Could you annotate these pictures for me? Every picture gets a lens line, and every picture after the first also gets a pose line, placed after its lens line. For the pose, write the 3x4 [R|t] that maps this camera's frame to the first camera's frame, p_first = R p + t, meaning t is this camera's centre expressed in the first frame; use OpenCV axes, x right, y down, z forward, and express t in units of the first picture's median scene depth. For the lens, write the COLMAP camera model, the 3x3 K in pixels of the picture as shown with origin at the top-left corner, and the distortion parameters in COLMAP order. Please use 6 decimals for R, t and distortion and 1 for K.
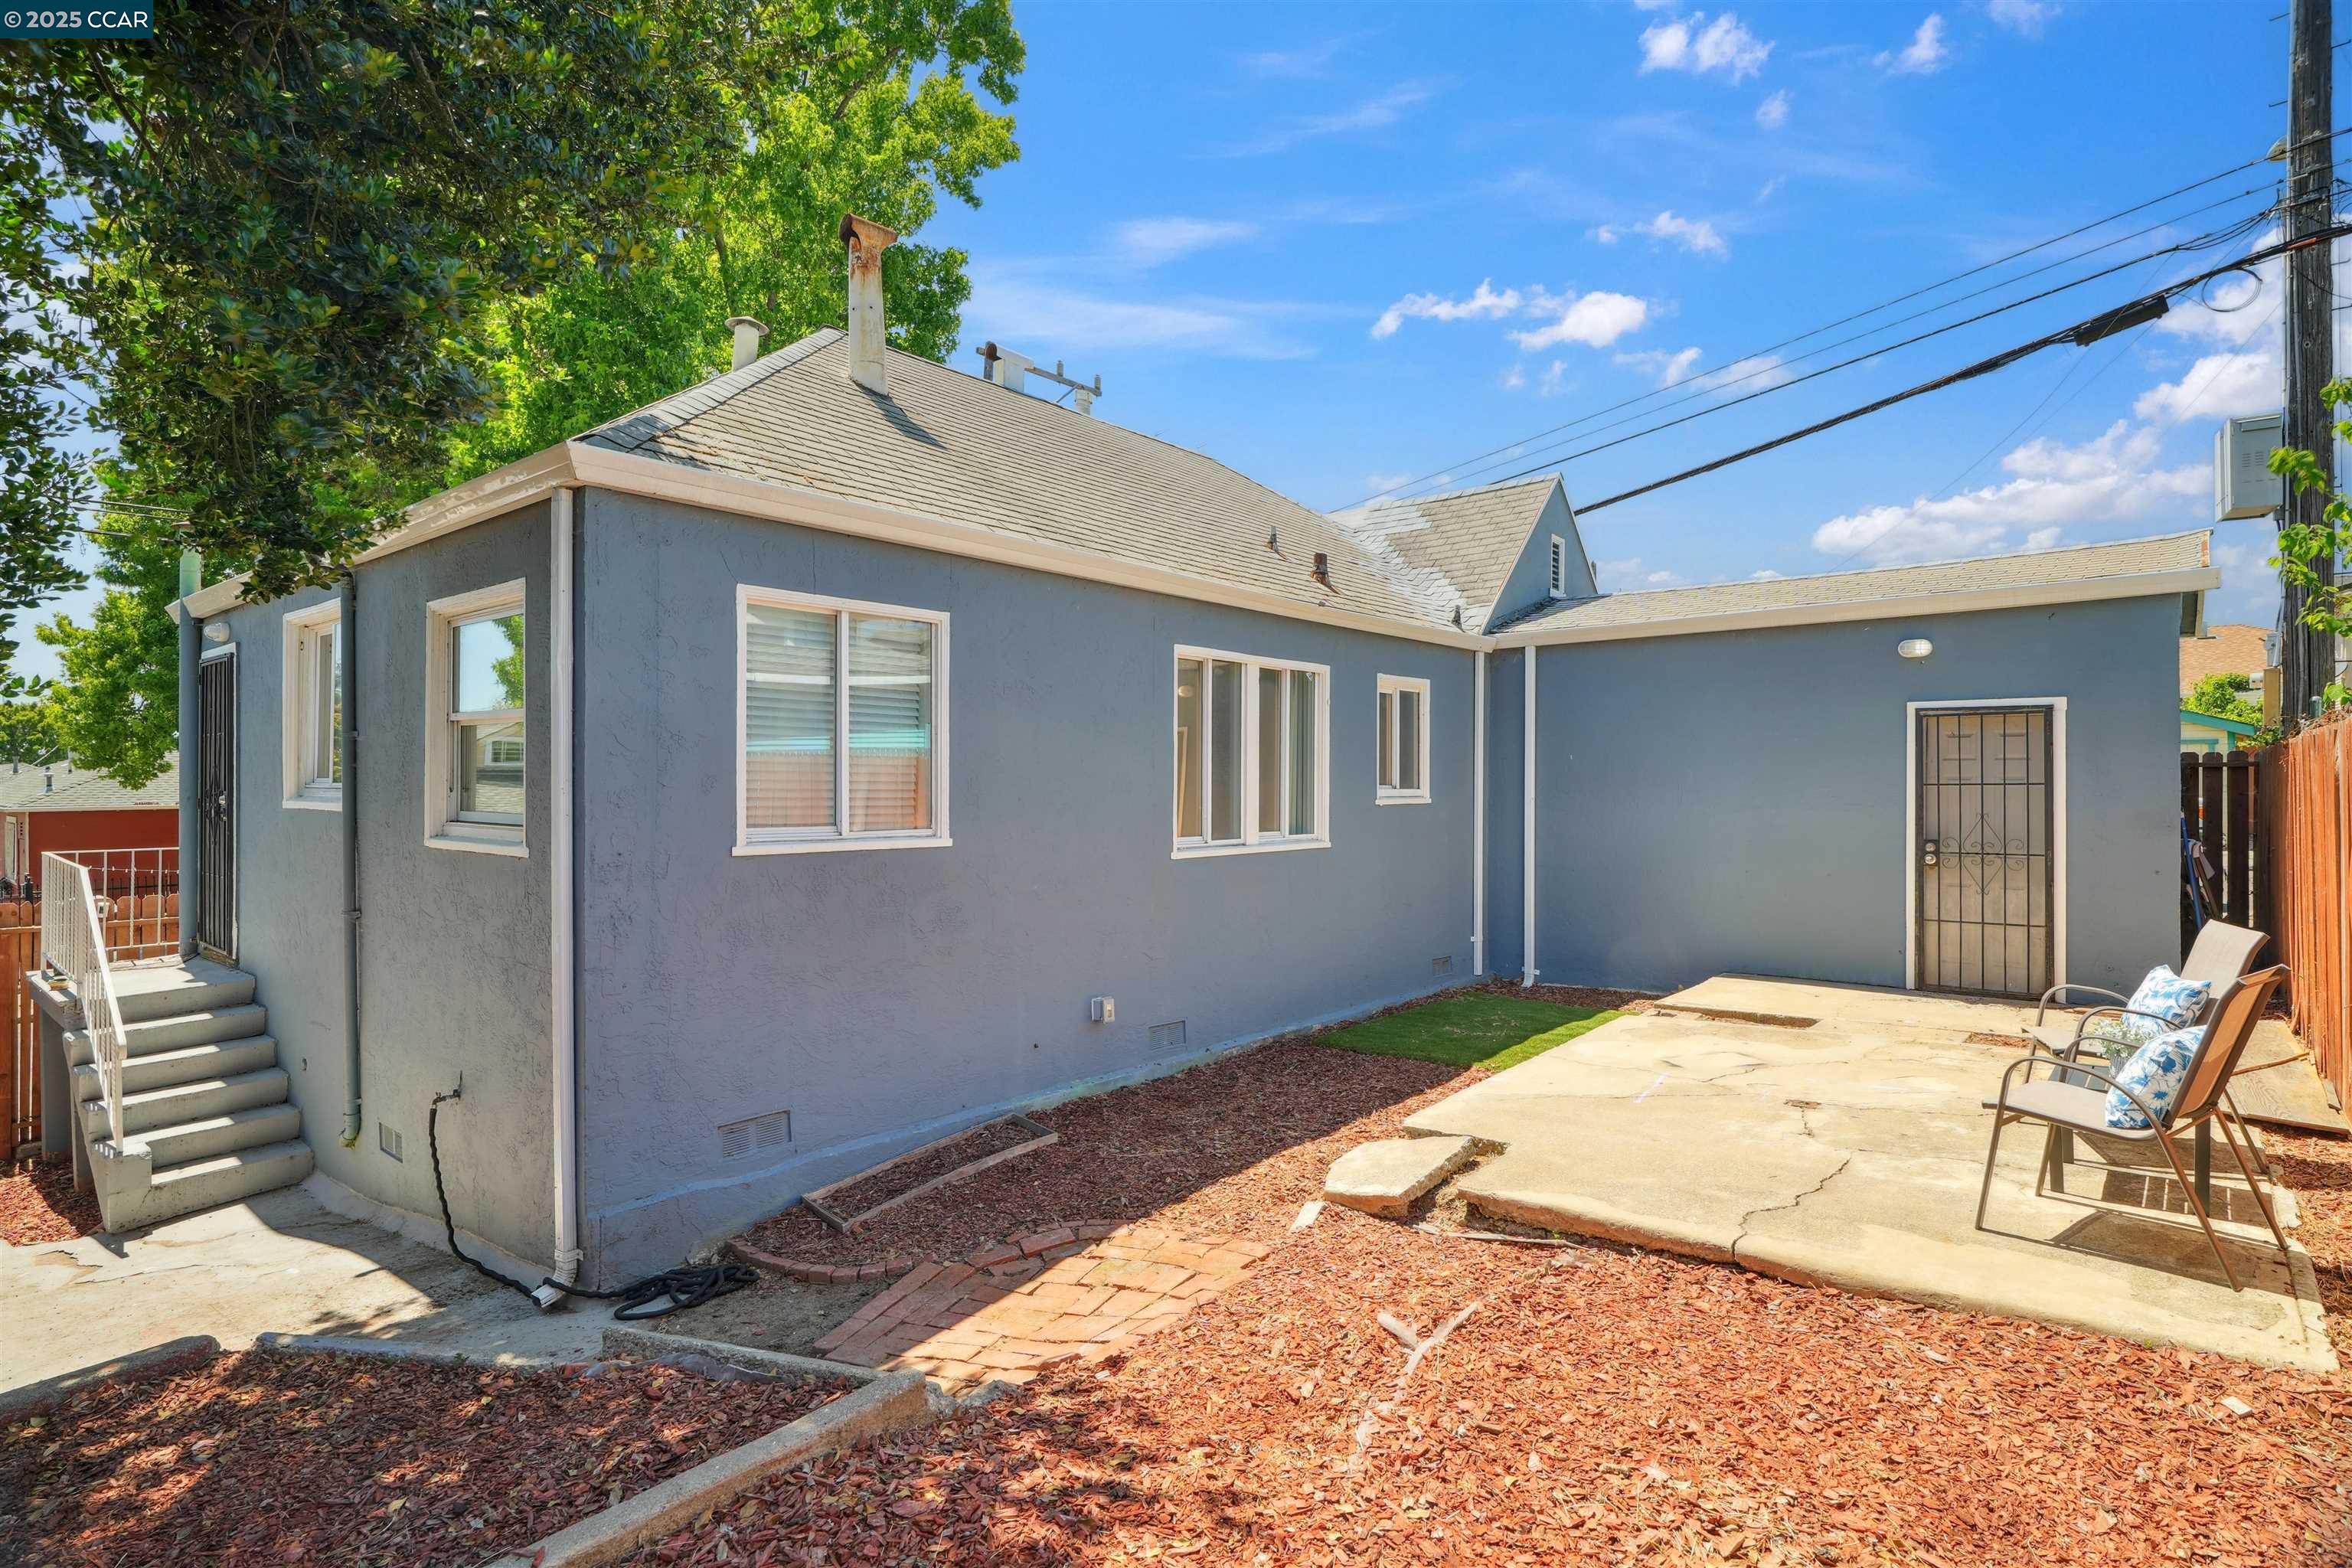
lens RADIAL K [[1191.5, 0, 1172.5], [0, 1191.5, 791.9], [0, 0, 1]] dist [-0.014552, 0.005430]
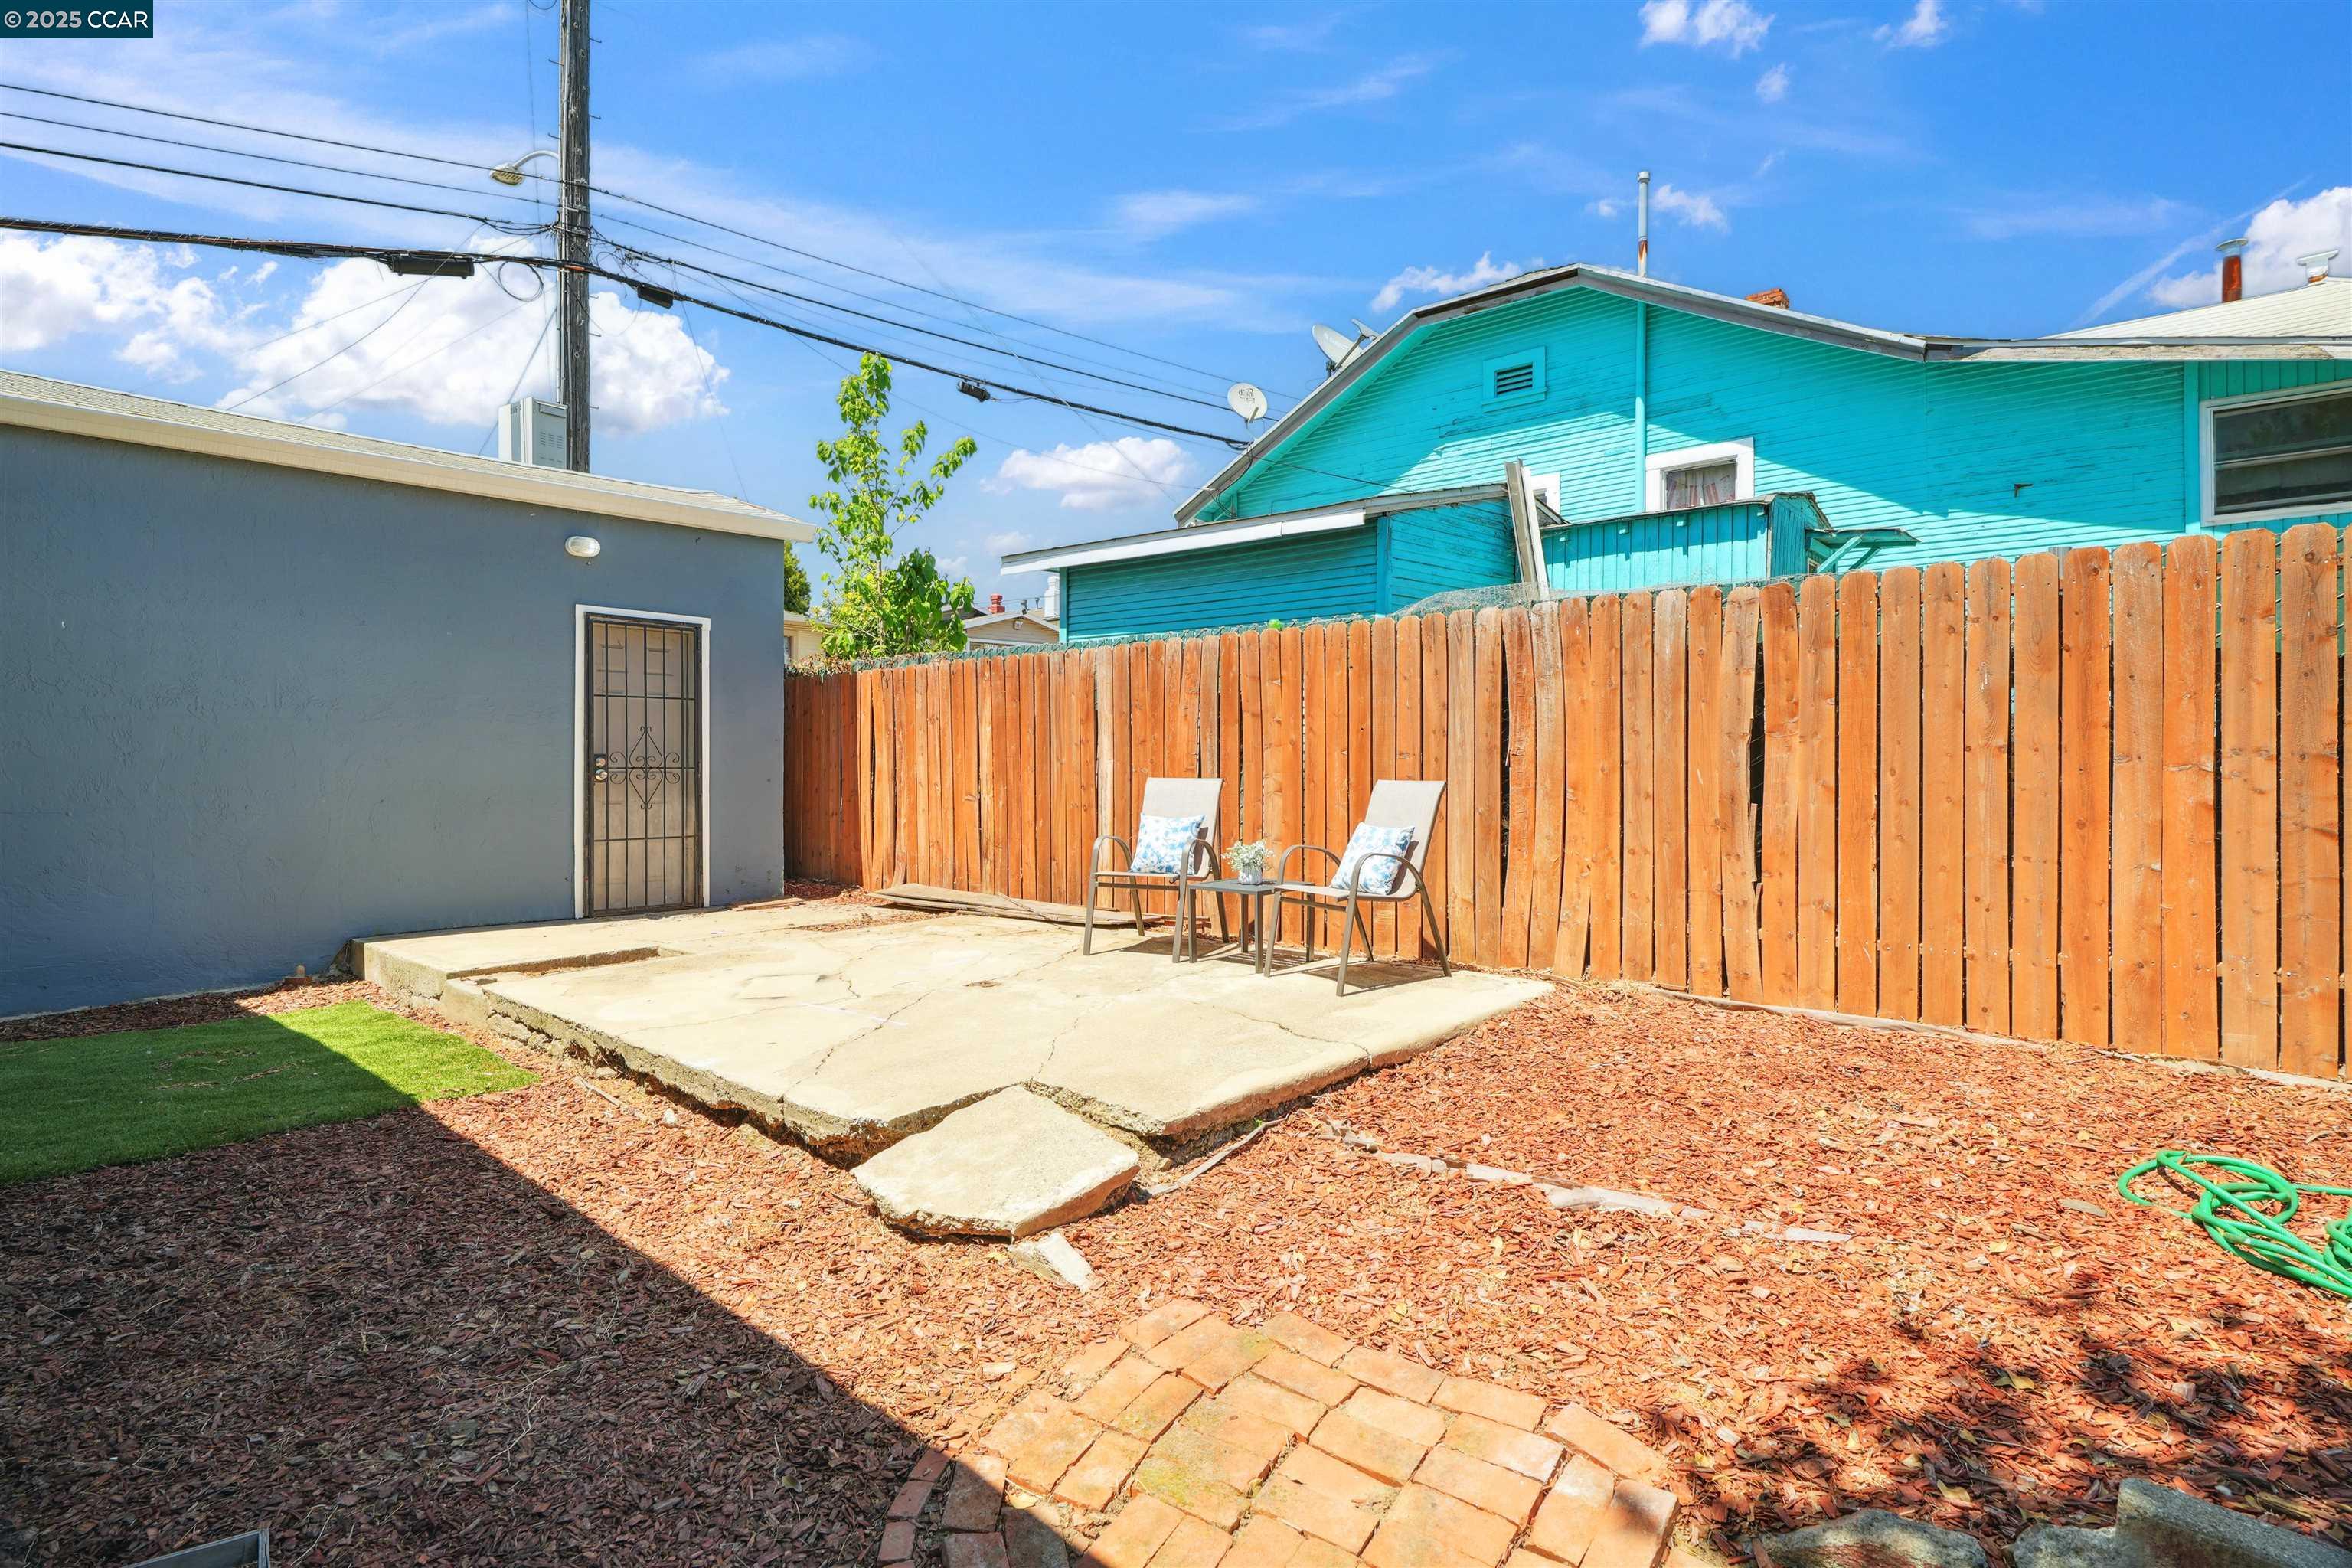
lens RADIAL K [[1191.5, 0, 1176.6], [0, 1191.5, 775.4], [0, 0, 1]] dist [-0.014552, 0.005430]
pose [[0.040973, -0.002885, 0.999156, -0.345183], [0.004699, 0.999985, 0.002695, 0.070049], [-0.999149, 0.004584, 0.040986, 0.627973]]
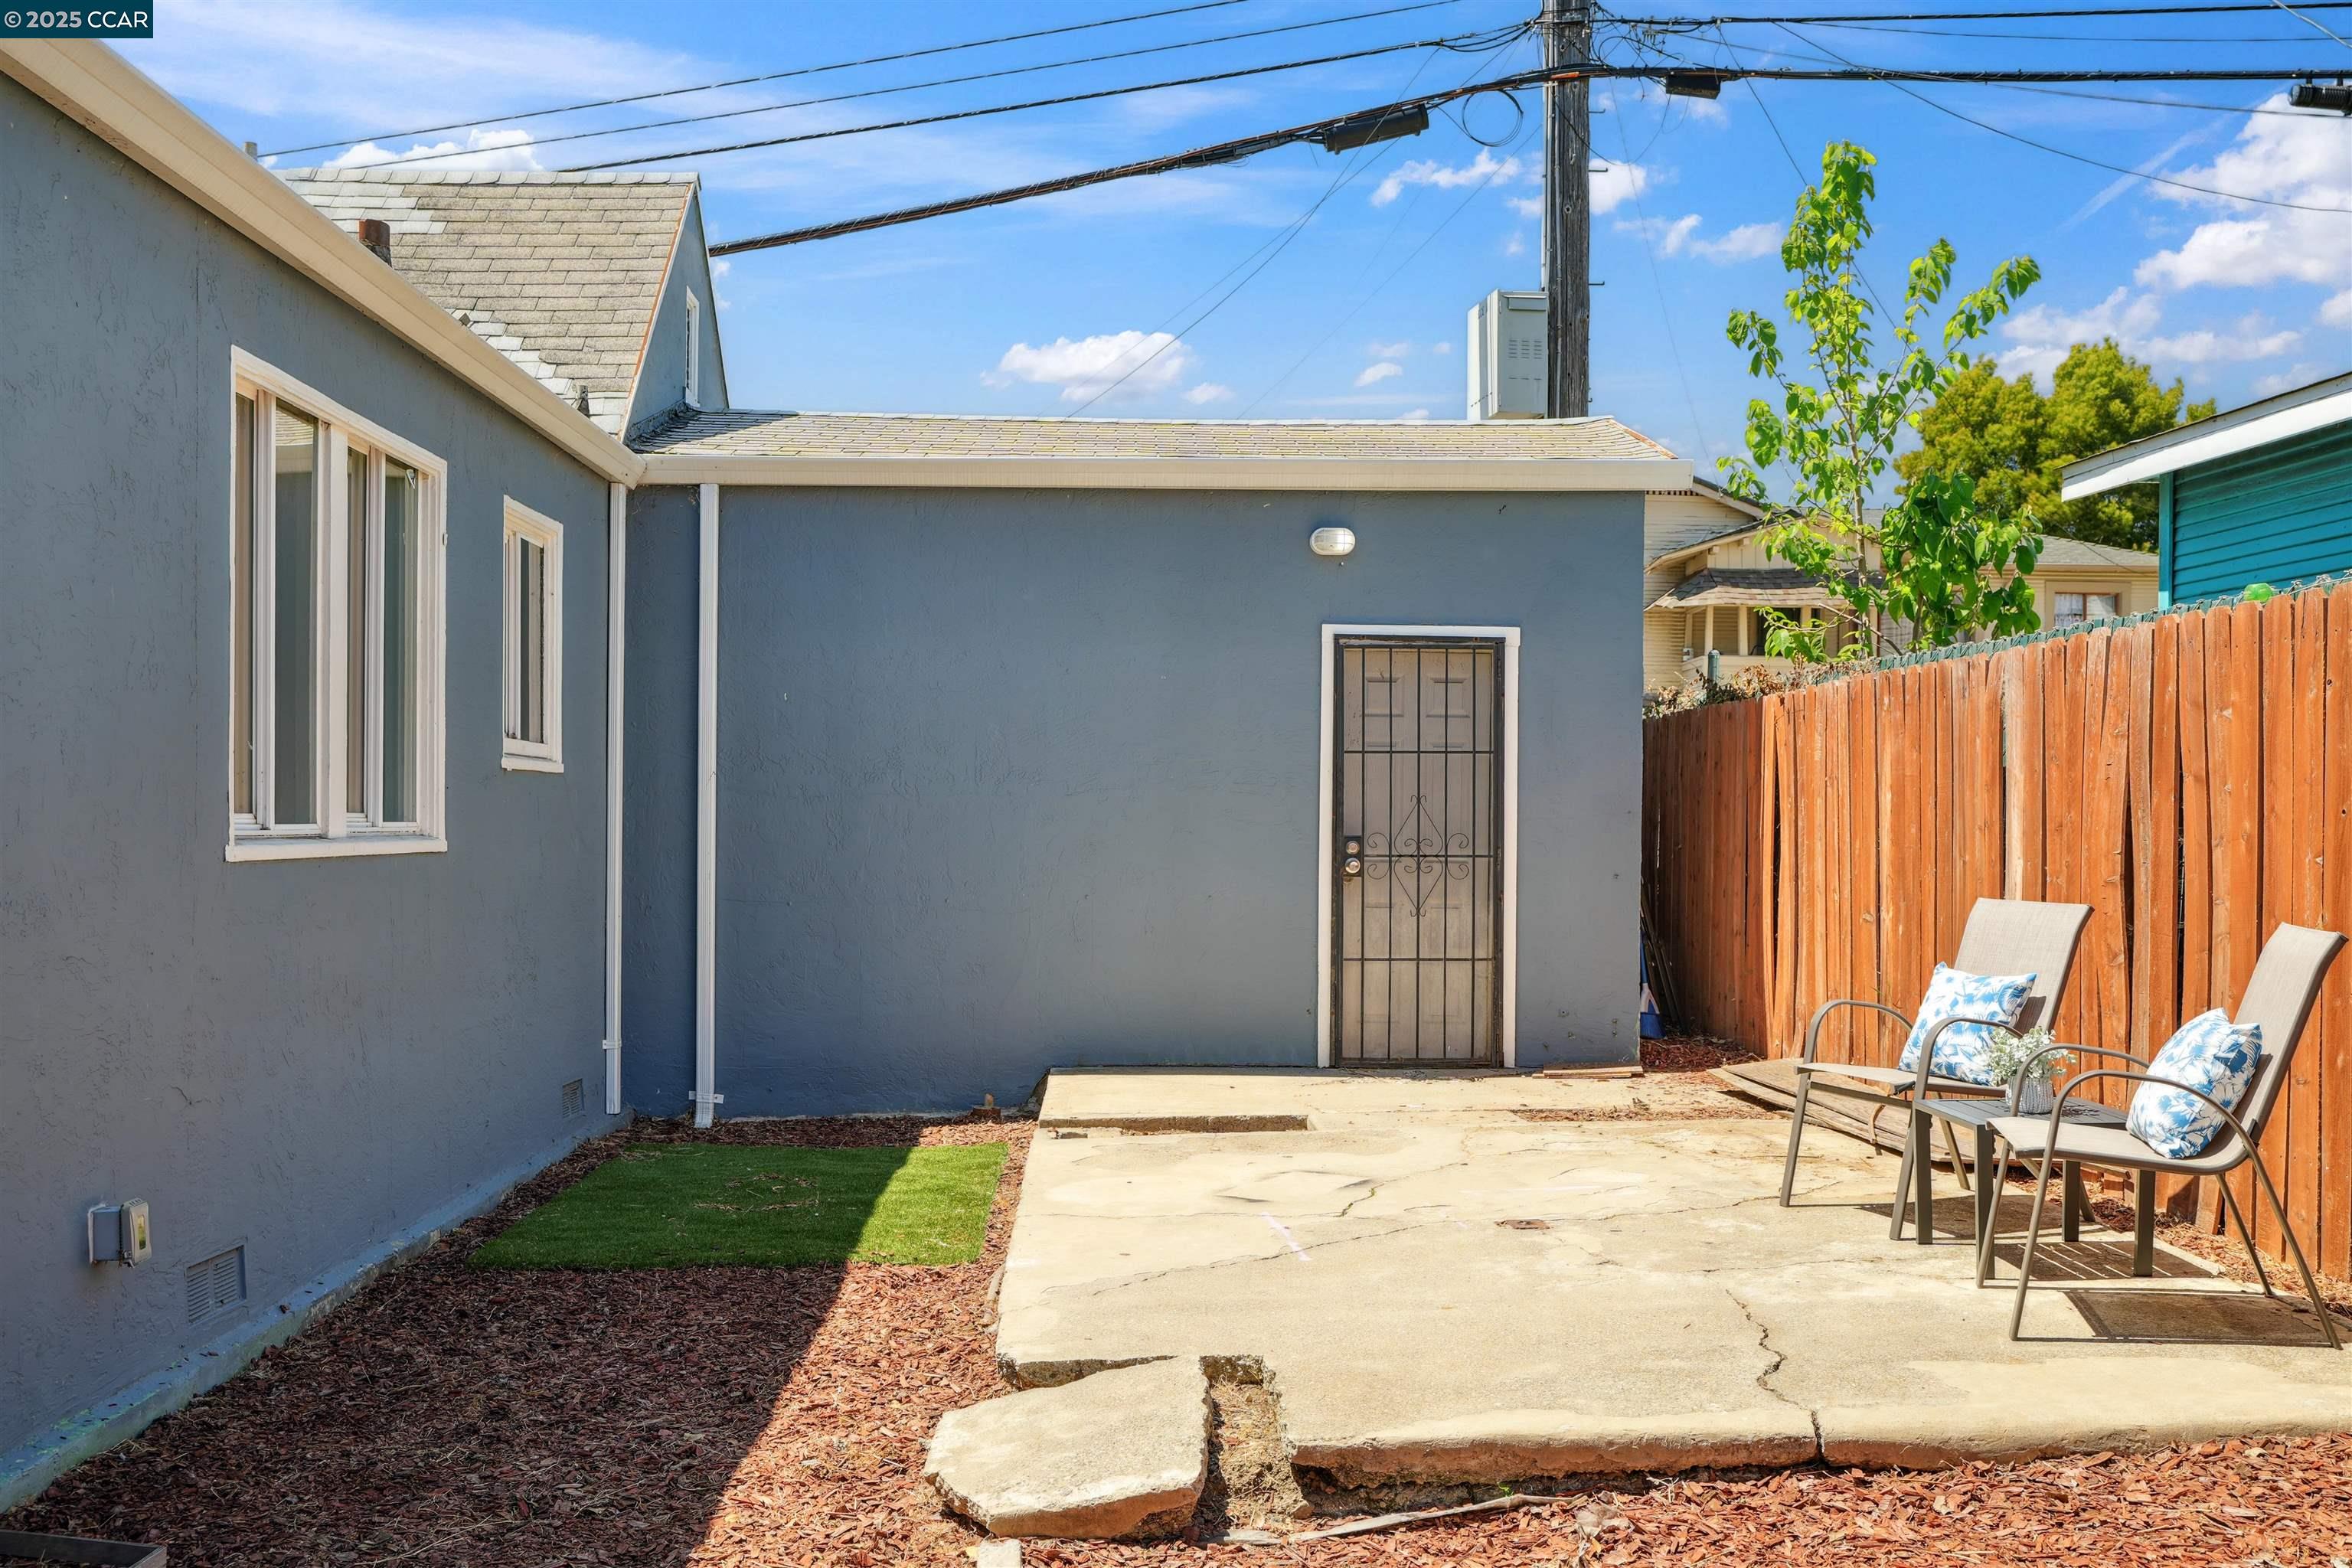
lens RADIAL K [[2119.0, 0, 1179.2], [0, 2119.0, 860.9], [0, 0, 1]] dist [0.005372, -0.016341]
pose [[0.746100, -0.005711, 0.665809, -0.260012], [-0.004622, 0.999895, 0.013756, 0.047387], [-0.665818, -0.013341, 0.745995, 0.237596]]
